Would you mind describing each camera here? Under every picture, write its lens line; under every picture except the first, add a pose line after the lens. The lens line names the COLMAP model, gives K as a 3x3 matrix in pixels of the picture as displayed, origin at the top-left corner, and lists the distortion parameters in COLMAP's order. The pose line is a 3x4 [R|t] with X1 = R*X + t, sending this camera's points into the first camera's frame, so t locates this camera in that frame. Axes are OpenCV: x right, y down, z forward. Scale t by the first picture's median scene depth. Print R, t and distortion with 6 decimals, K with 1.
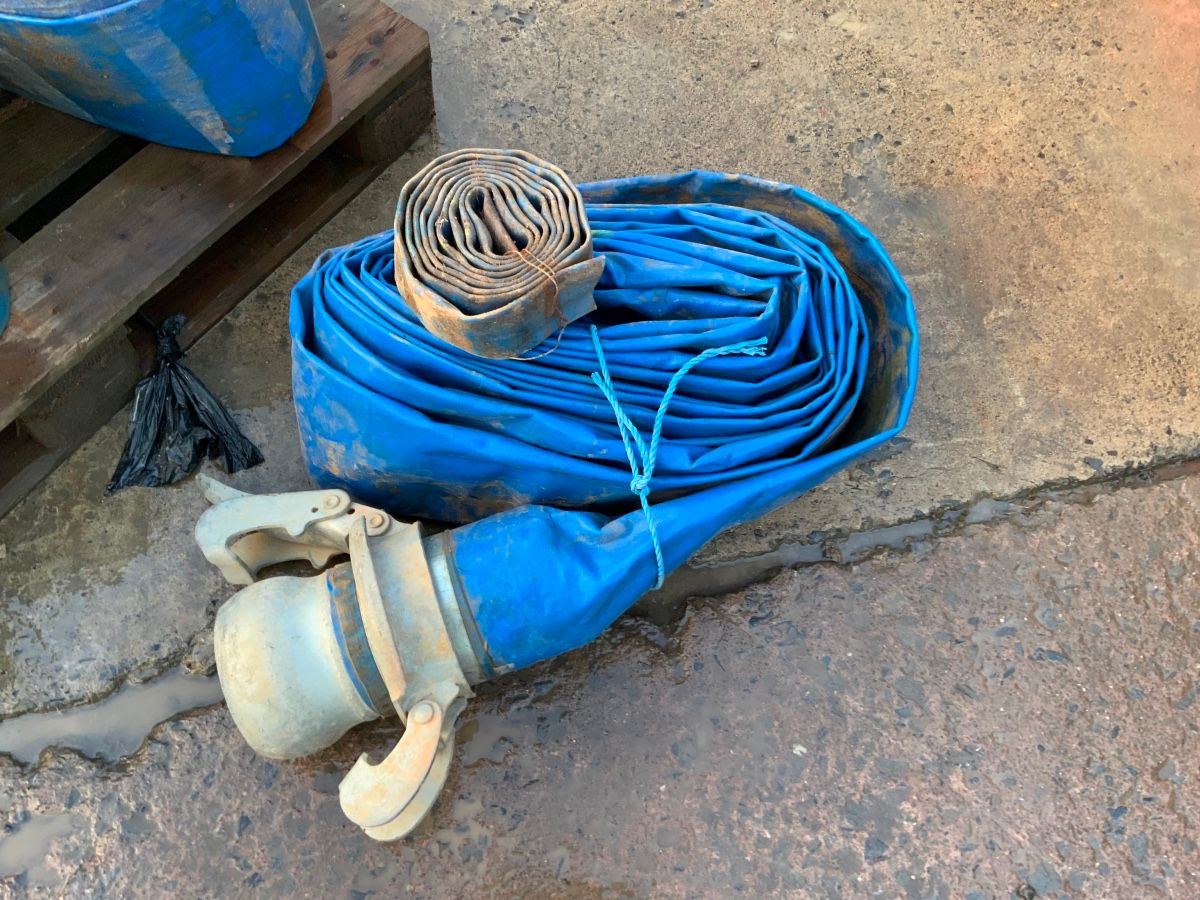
lens RADIAL K [[997.5, 0, 600.0], [0, 997.5, 450.0], [0, 0, 1]] dist [0.091547, -0.195818]
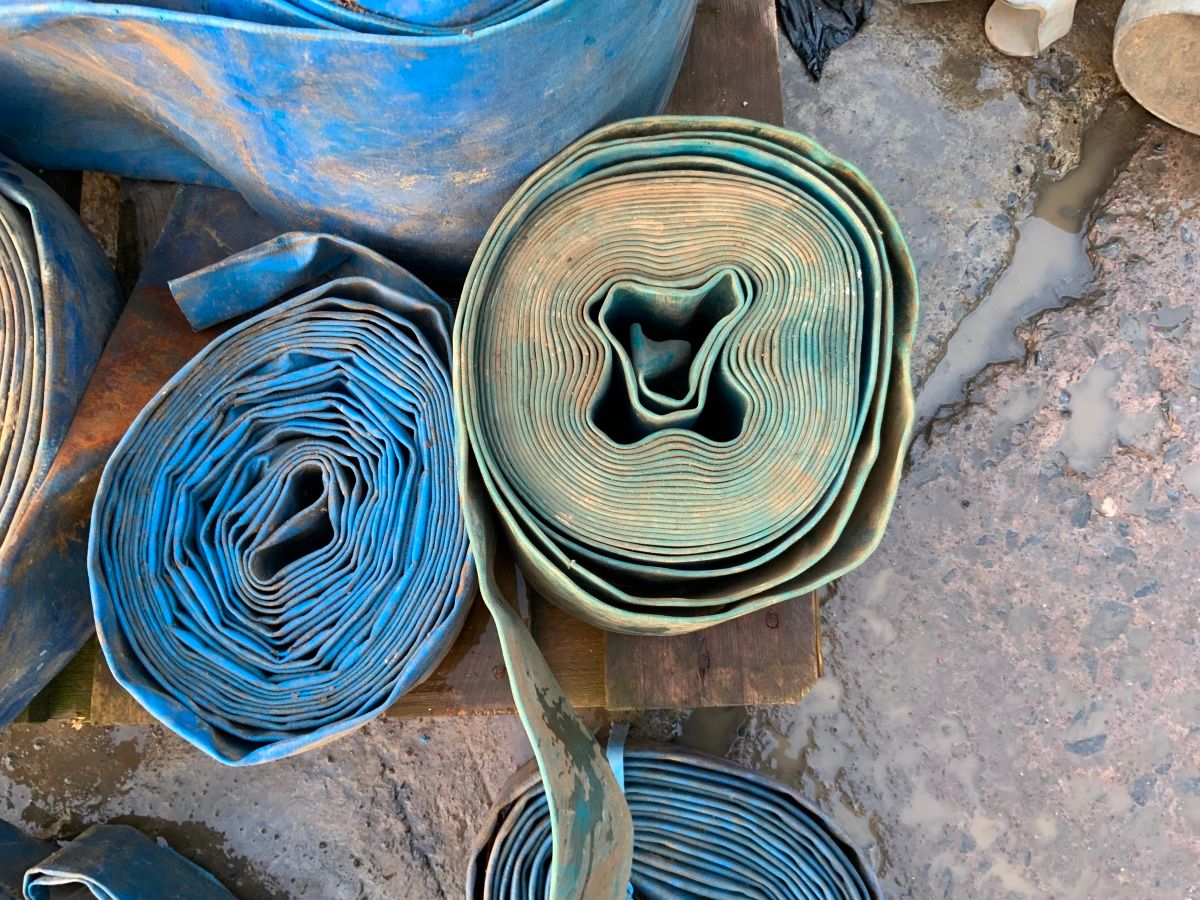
lens RADIAL K [[987.4, 0, 600.0], [0, 987.4, 450.0], [0, 0, 1]] dist [0.099232, -0.178137]
pose [[0.784092, -0.620020, 0.027832, -0.866563], [0.590971, 0.759552, 0.271725, -0.048847], [-0.189615, -0.196610, 0.961972, 0.251738]]
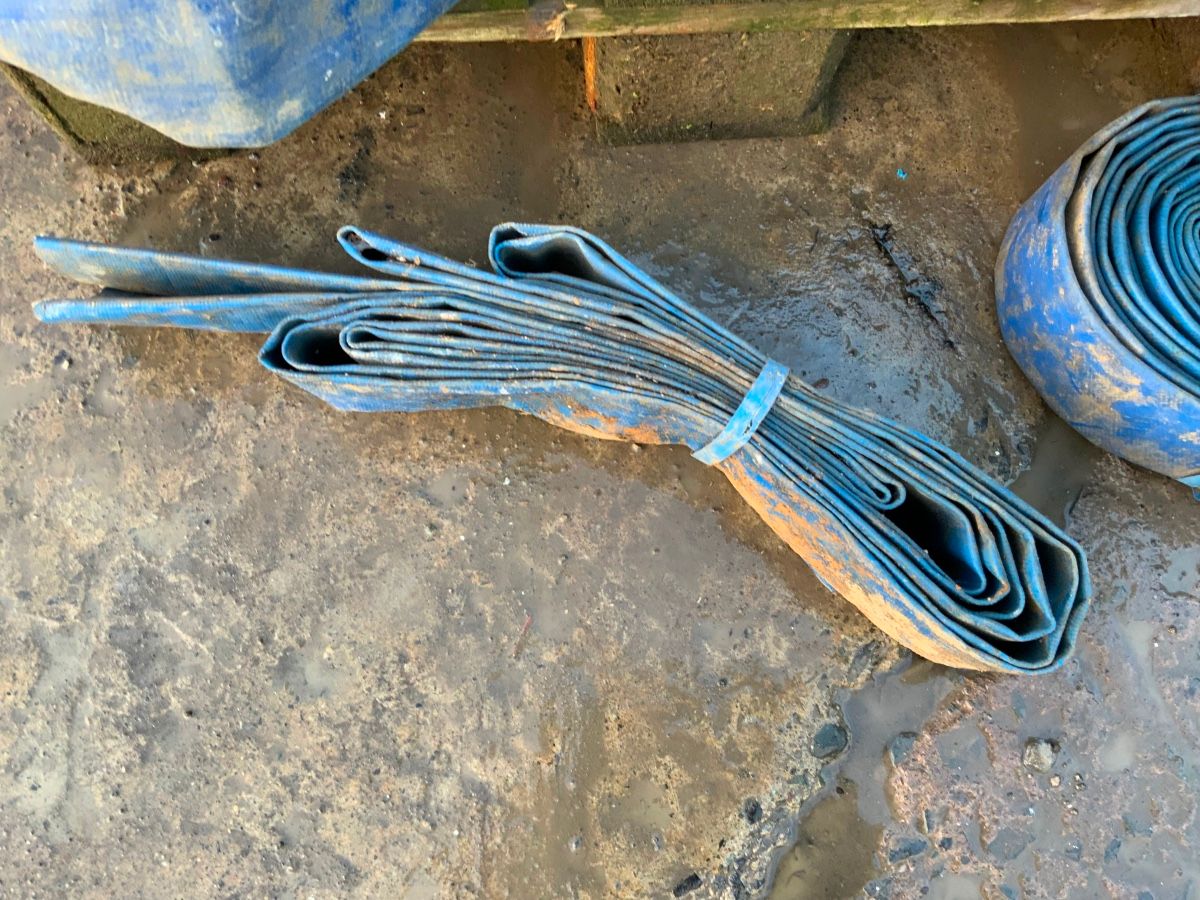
lens RADIAL K [[987.4, 0, 600.0], [0, 987.4, 450.0], [0, 0, 1]] dist [0.099232, -0.178137]
pose [[0.762999, -0.640553, 0.086738, -1.354540], [0.610937, 0.758453, 0.226949, 0.110883], [-0.211159, -0.120170, 0.970037, 0.382533]]
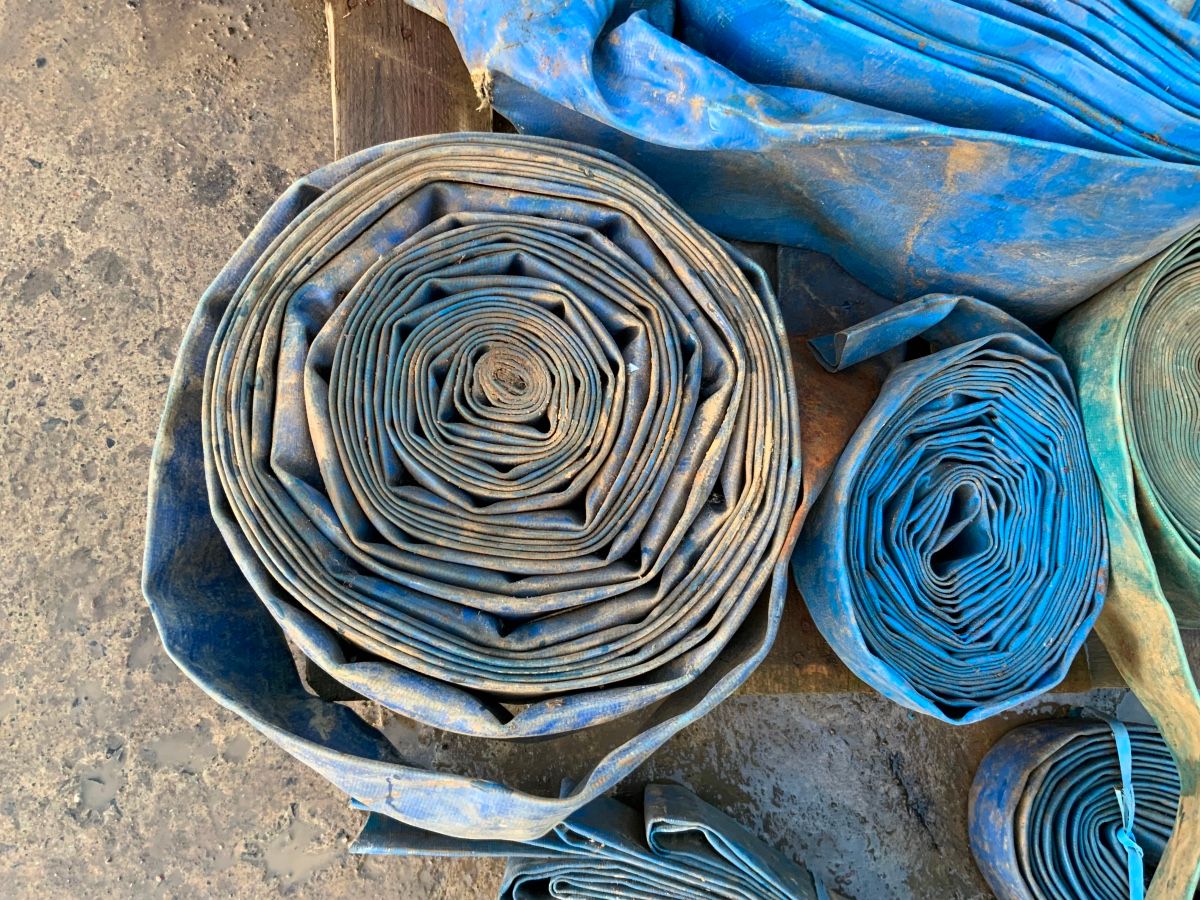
lens RADIAL K [[987.4, 0, 600.0], [0, 987.4, 450.0], [0, 0, 1]] dist [0.099232, -0.178137]
pose [[0.796315, -0.601484, 0.064029, -1.199455], [0.562311, 0.775121, 0.288085, -0.332909], [-0.222909, -0.193403, 0.955462, 0.221369]]
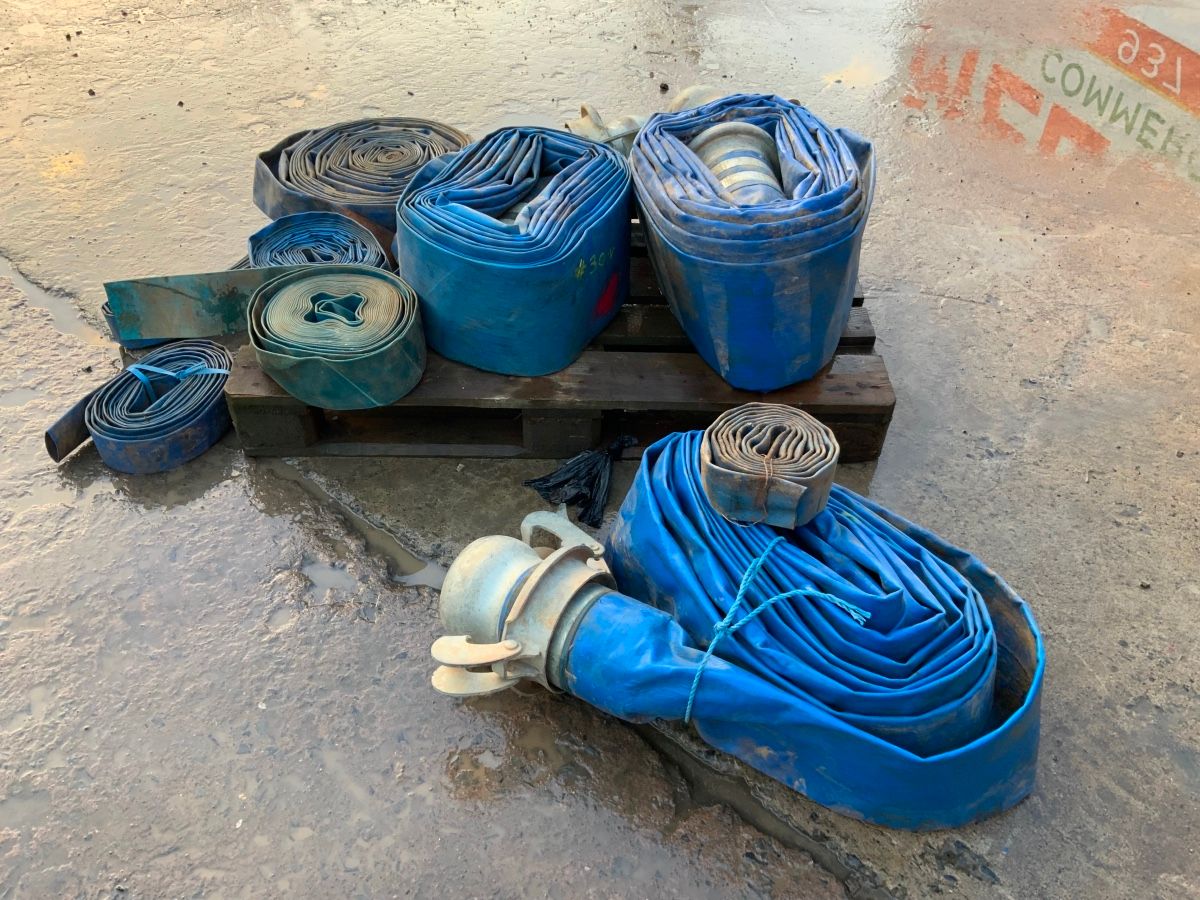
lens RADIAL K [[984.4, 0, 600.0], [0, 984.4, 450.0], [0, 0, 1]] dist [0.090736, -0.185431]
pose [[0.593716, 0.489954, -0.638316, 0.590746], [-0.722652, 0.673576, -0.155140, 0.171646], [0.353943, 0.553390, 0.753979, -0.175896]]
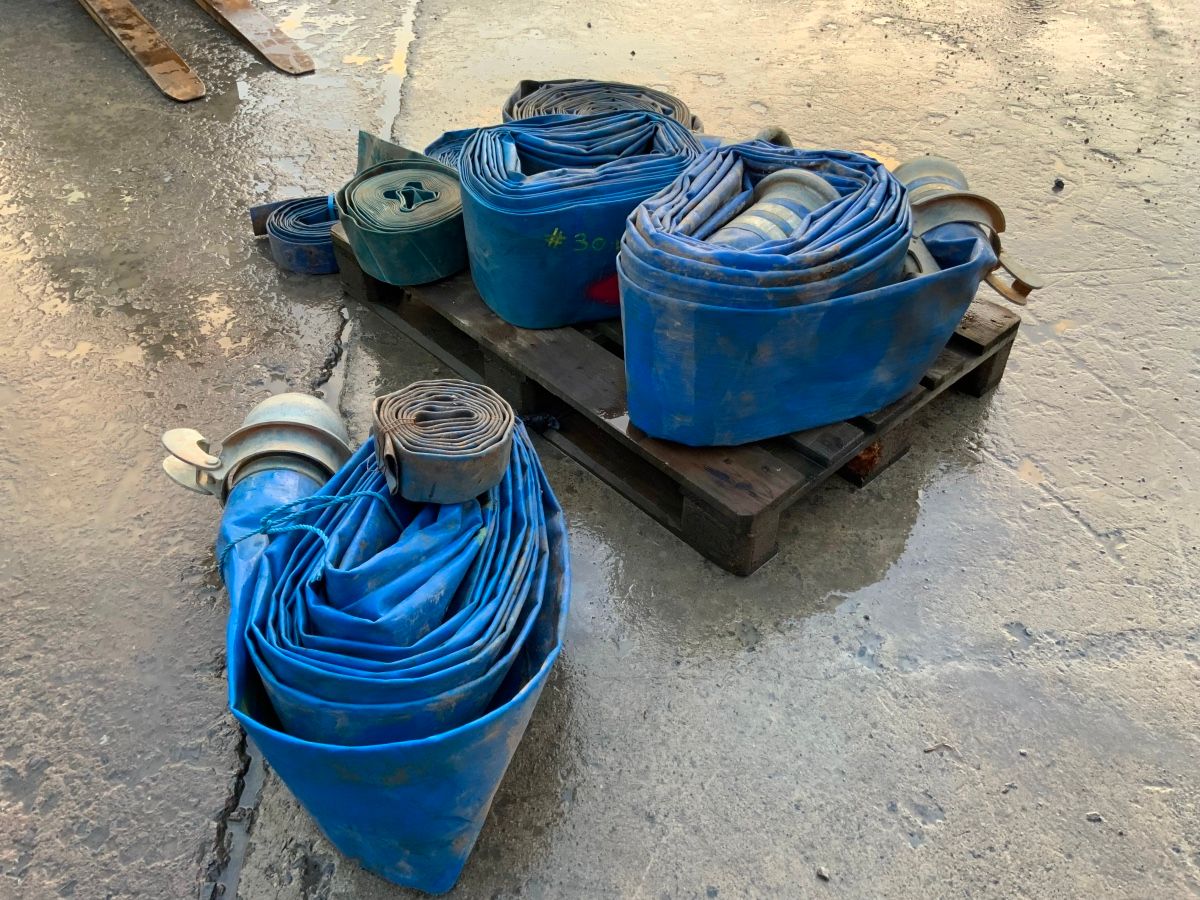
lens RADIAL K [[987.4, 0, 600.0], [0, 987.4, 450.0], [0, 0, 1]] dist [0.099232, -0.178137]
pose [[-0.181797, 0.583485, -0.791514, 0.889219], [-0.909711, 0.205800, 0.360655, -0.816370], [0.373331, 0.785615, 0.493389, 0.340499]]
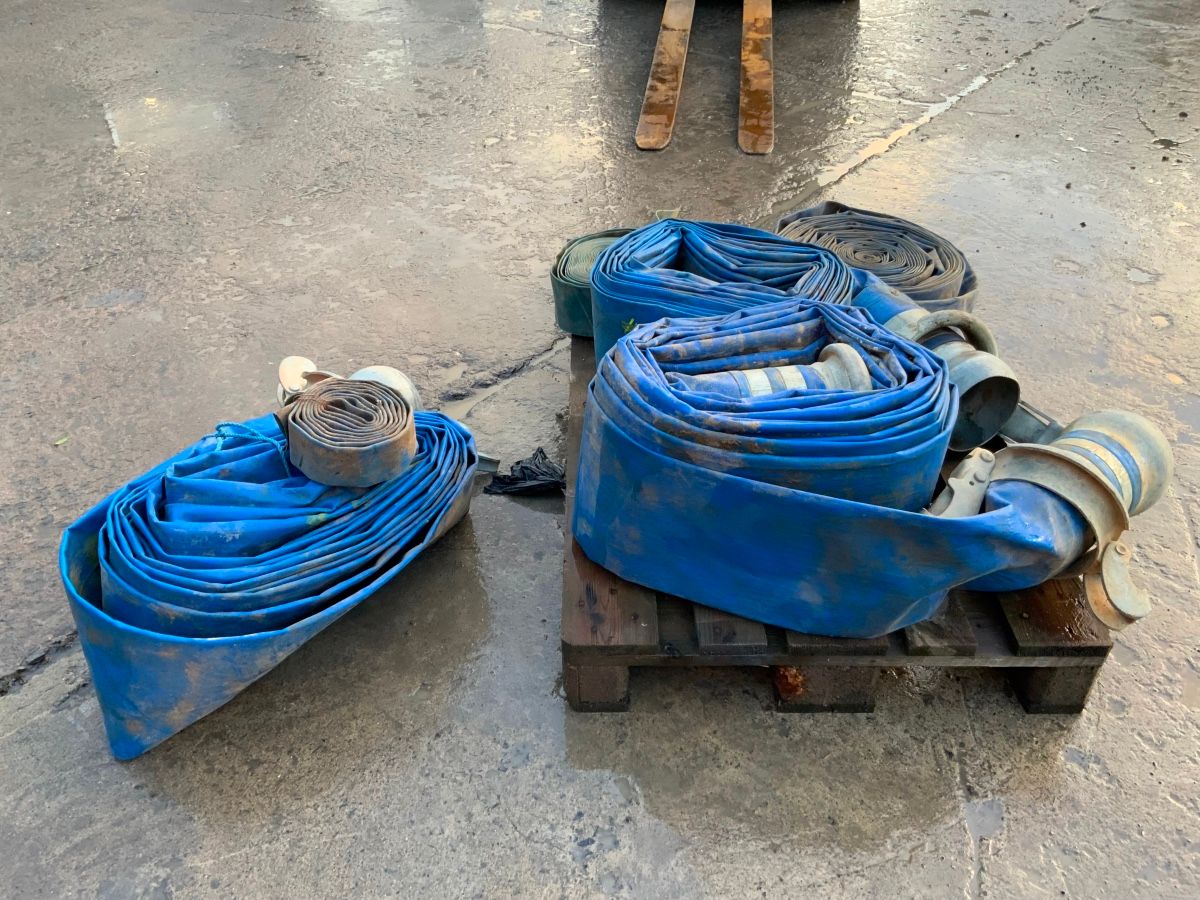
lens RADIAL K [[987.4, 0, 600.0], [0, 987.4, 450.0], [0, 0, 1]] dist [0.099232, -0.178137]
pose [[-0.799846, 0.283810, -0.528865, 0.390917], [-0.574930, -0.109273, 0.810873, -1.555346], [0.172343, 0.952634, 0.250573, 0.610224]]
